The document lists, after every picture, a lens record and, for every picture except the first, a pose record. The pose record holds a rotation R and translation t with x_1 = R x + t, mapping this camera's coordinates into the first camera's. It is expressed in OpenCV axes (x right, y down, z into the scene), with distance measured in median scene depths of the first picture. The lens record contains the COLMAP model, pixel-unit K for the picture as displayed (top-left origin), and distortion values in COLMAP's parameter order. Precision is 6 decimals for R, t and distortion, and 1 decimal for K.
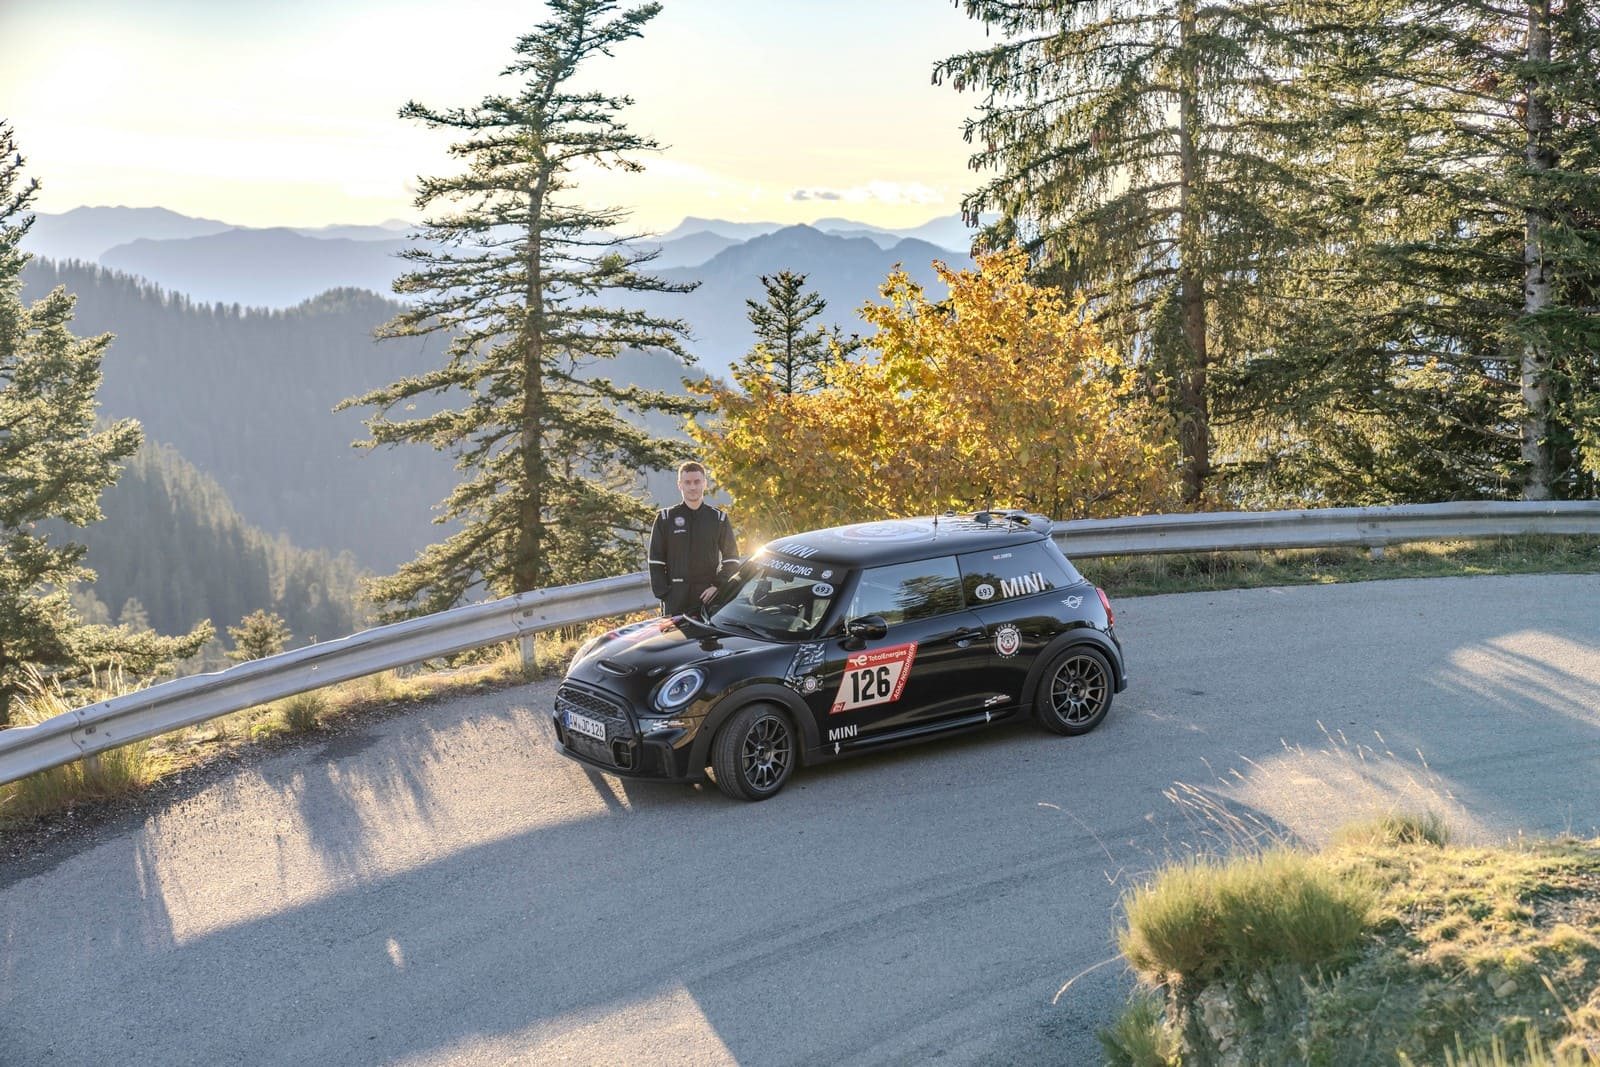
lens RADIAL K [[3162.9, 0, 800.0], [0, 3162.9, 533.5], [0, 0, 1]] dist [0.040678, 0.038575]
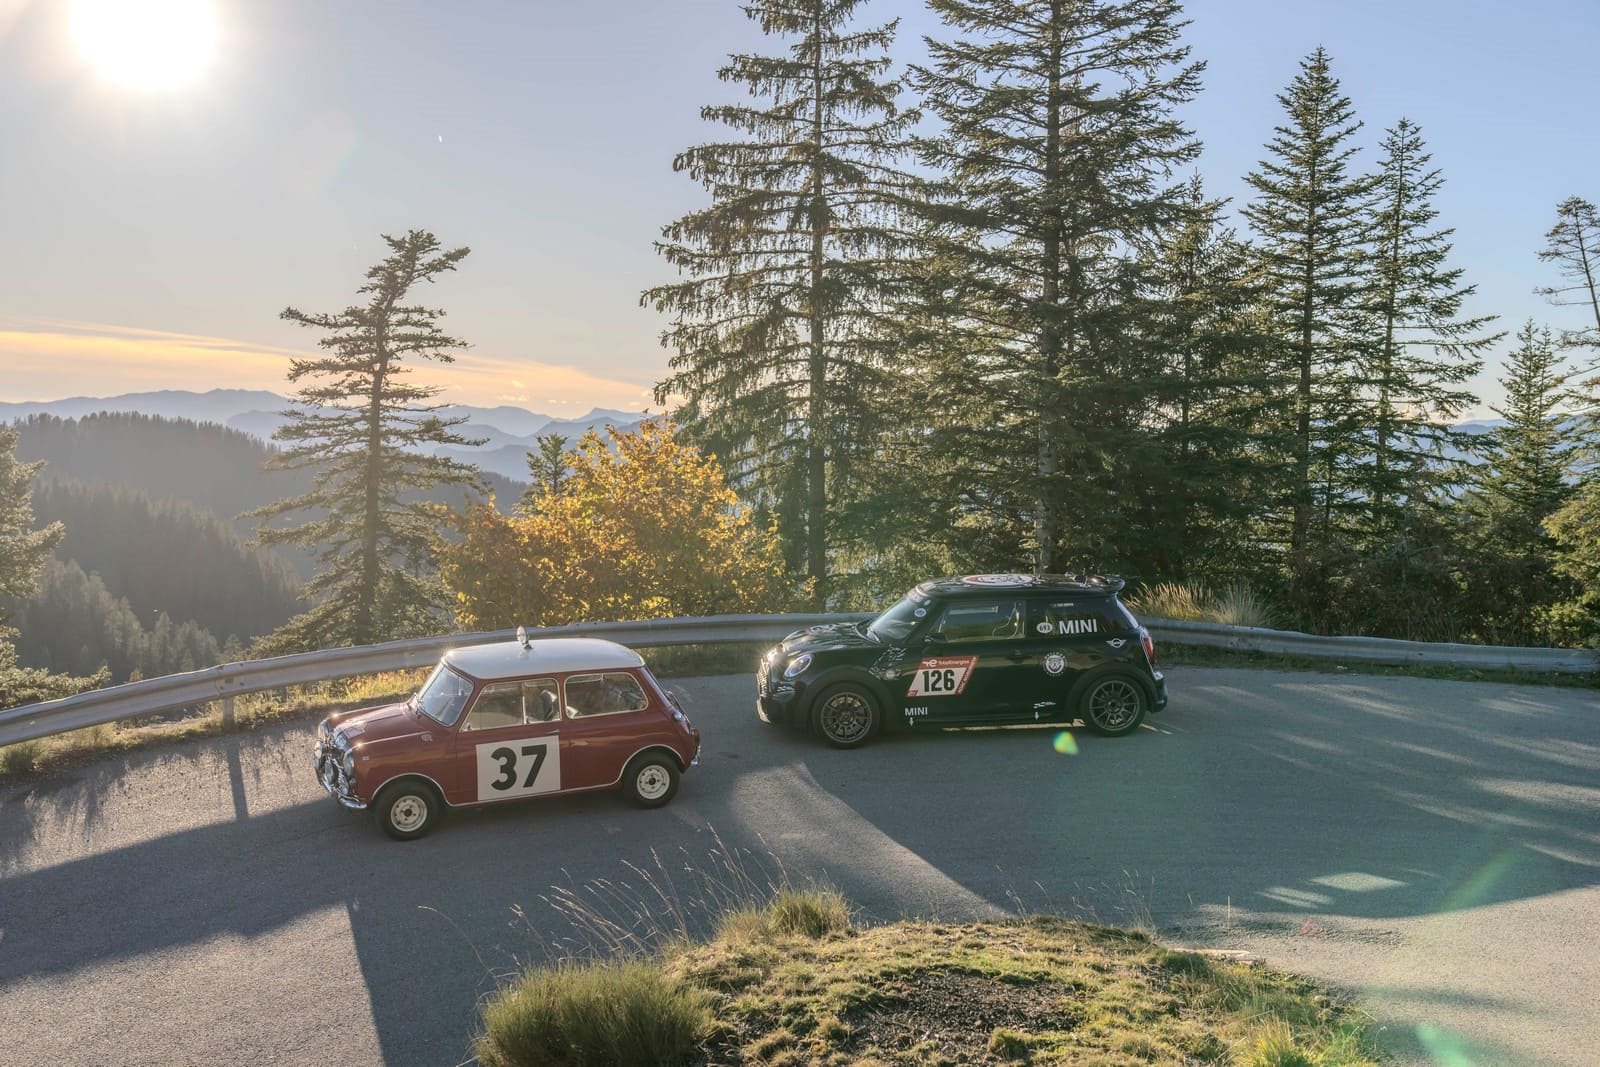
lens RADIAL K [[1928.1, 0, 800.0], [0, 1928.1, 533.5], [0, 0, 1]] dist [0.009651, 0.013930]
pose [[0.997120, 0.029385, 0.069911, 0.054056], [-0.026752, 0.998908, -0.038308, -0.006480], [-0.070960, 0.036327, 0.996817, 0.117664]]
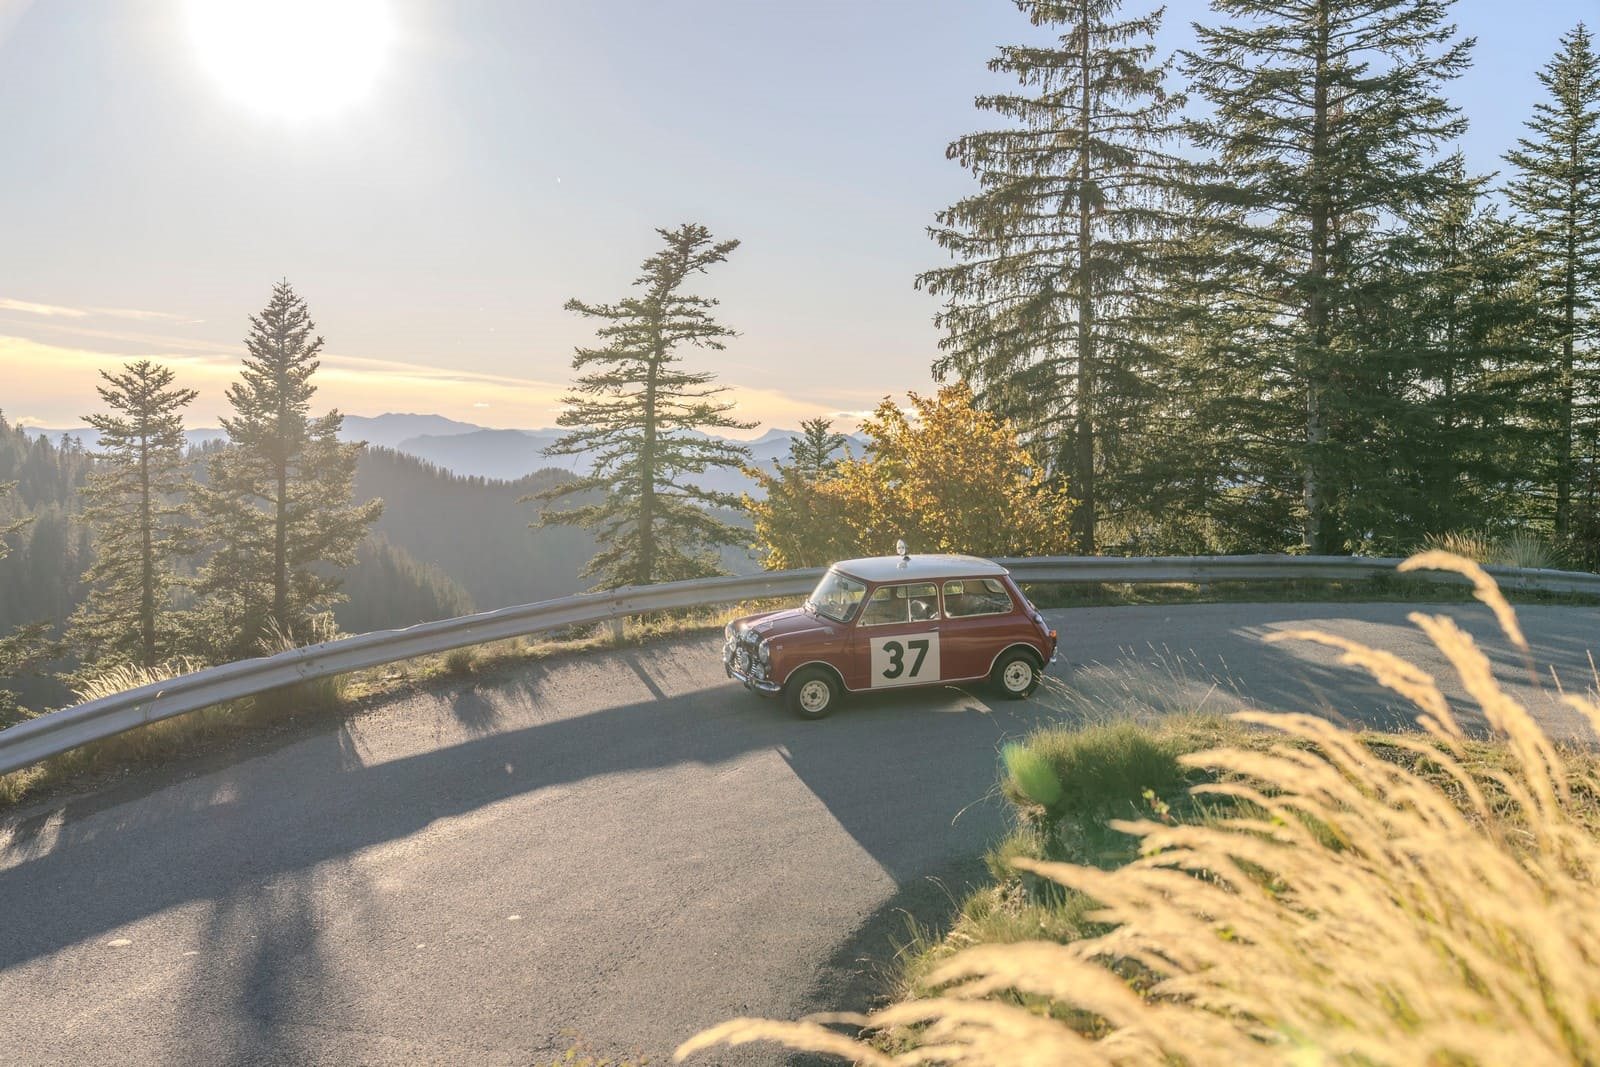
lens RADIAL K [[2030.9, 0, 800.0], [0, 2030.9, 533.5], [0, 0, 1]] dist [0.018421, 0.030692]
pose [[0.999478, 0.024724, -0.020813, 0.009879], [-0.025729, 0.998443, -0.049500, 0.022666], [0.019557, 0.050010, 0.998557, 0.037203]]
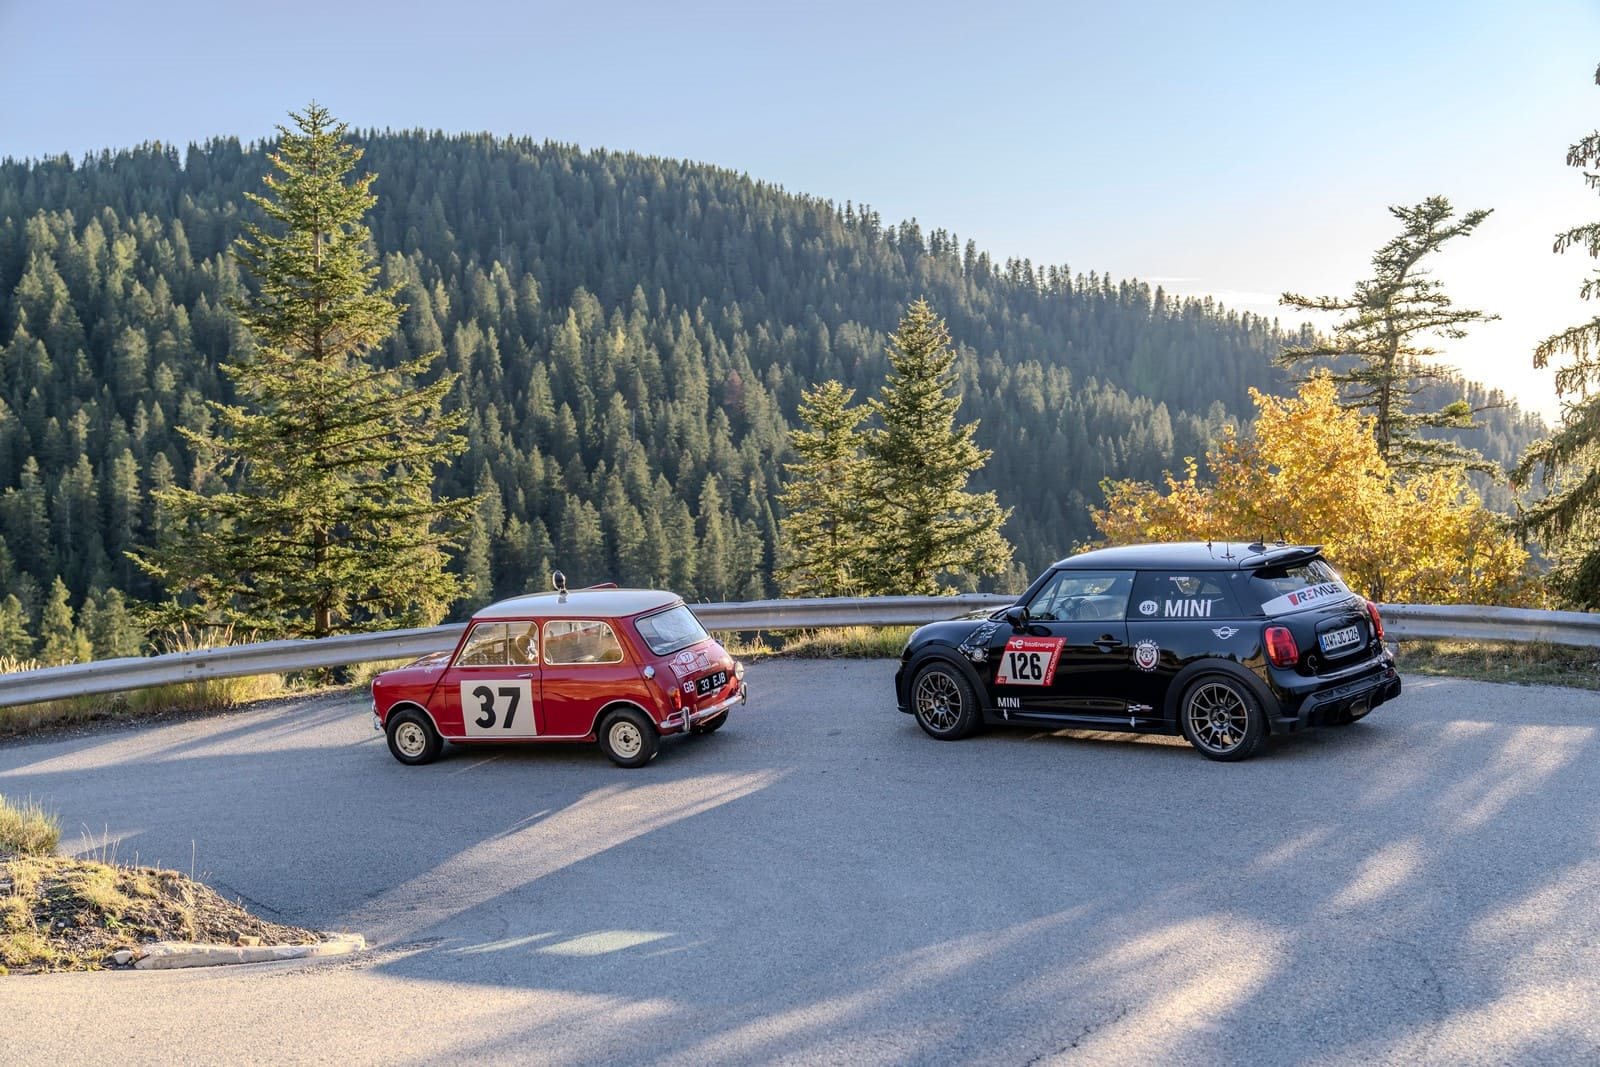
lens RADIAL K [[1844.7, 0, 800.0], [0, 1844.7, 533.5], [0, 0, 1]] dist [0.024476, 0.026758]
pose [[0.693711, 0.044243, -0.718894, 0.342821], [-0.069750, 0.997547, -0.005915, -0.010214], [0.716868, 0.054246, 0.695095, 0.295549]]
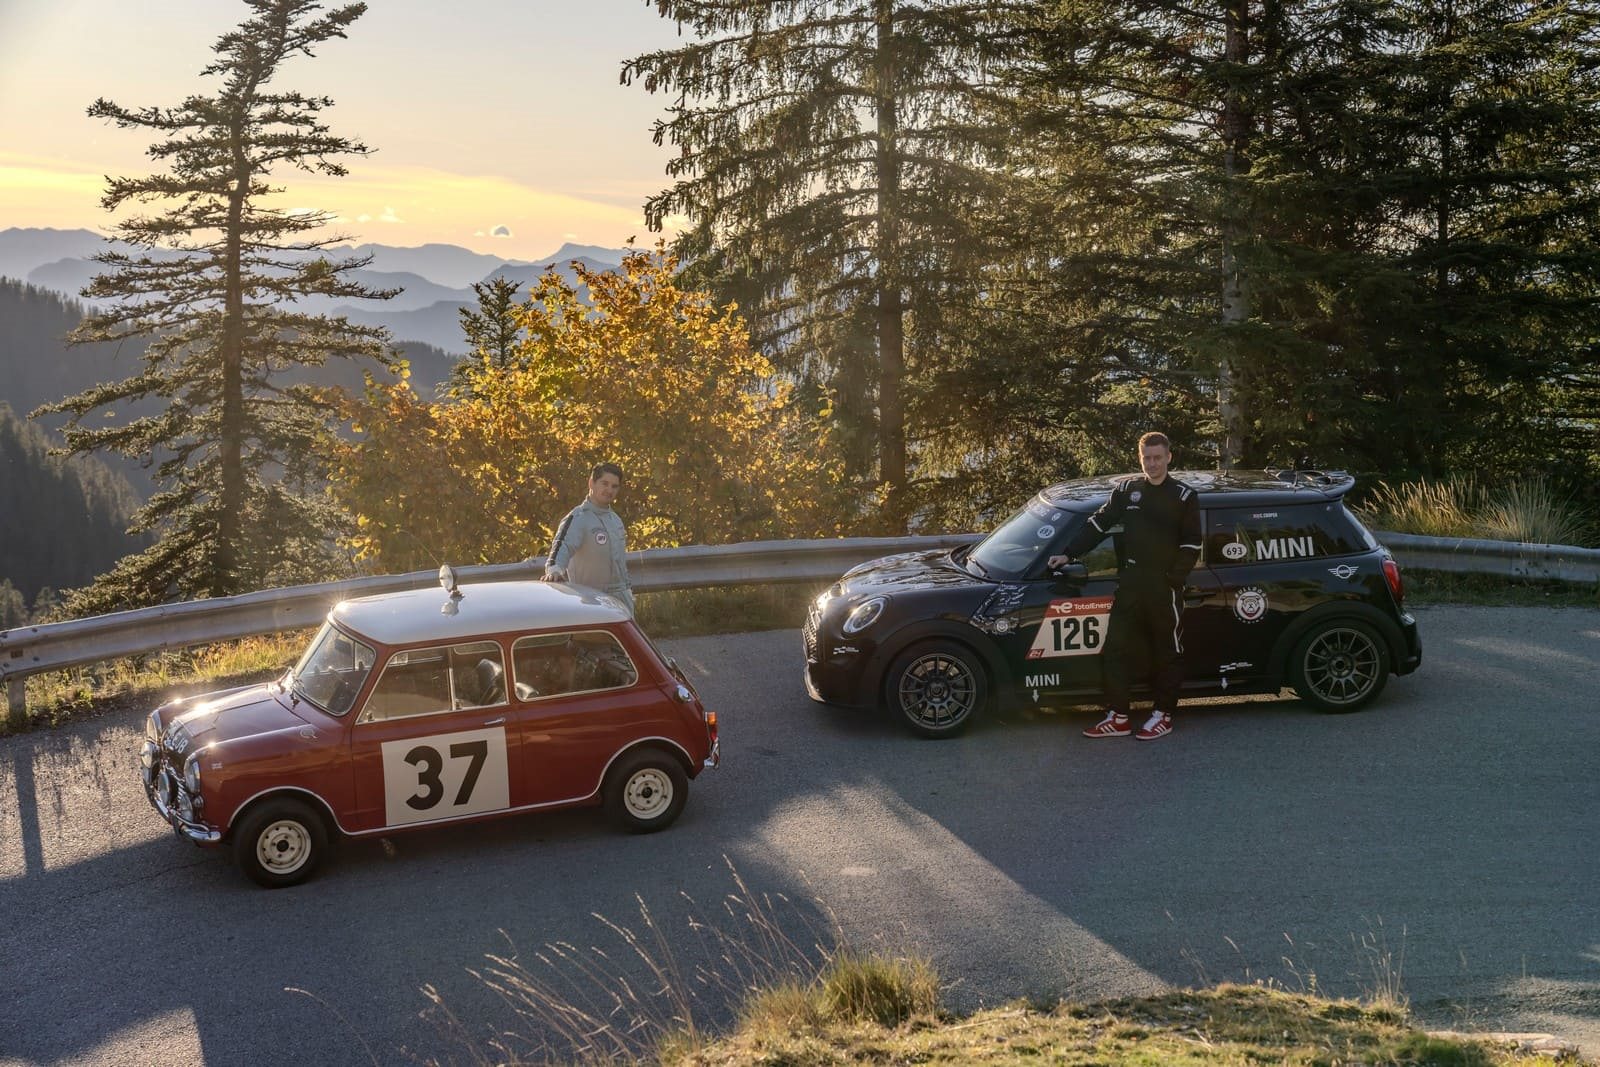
lens RADIAL K [[2838.7, 0, 800.0], [0, 2838.7, 533.5], [0, 0, 1]] dist [0.029379, -0.098249]
pose [[0.998982, 0.006221, 0.044674, 0.056396], [-0.006272, 0.999980, 0.001000, -0.005962], [-0.044667, -0.001279, 0.999001, 0.127348]]
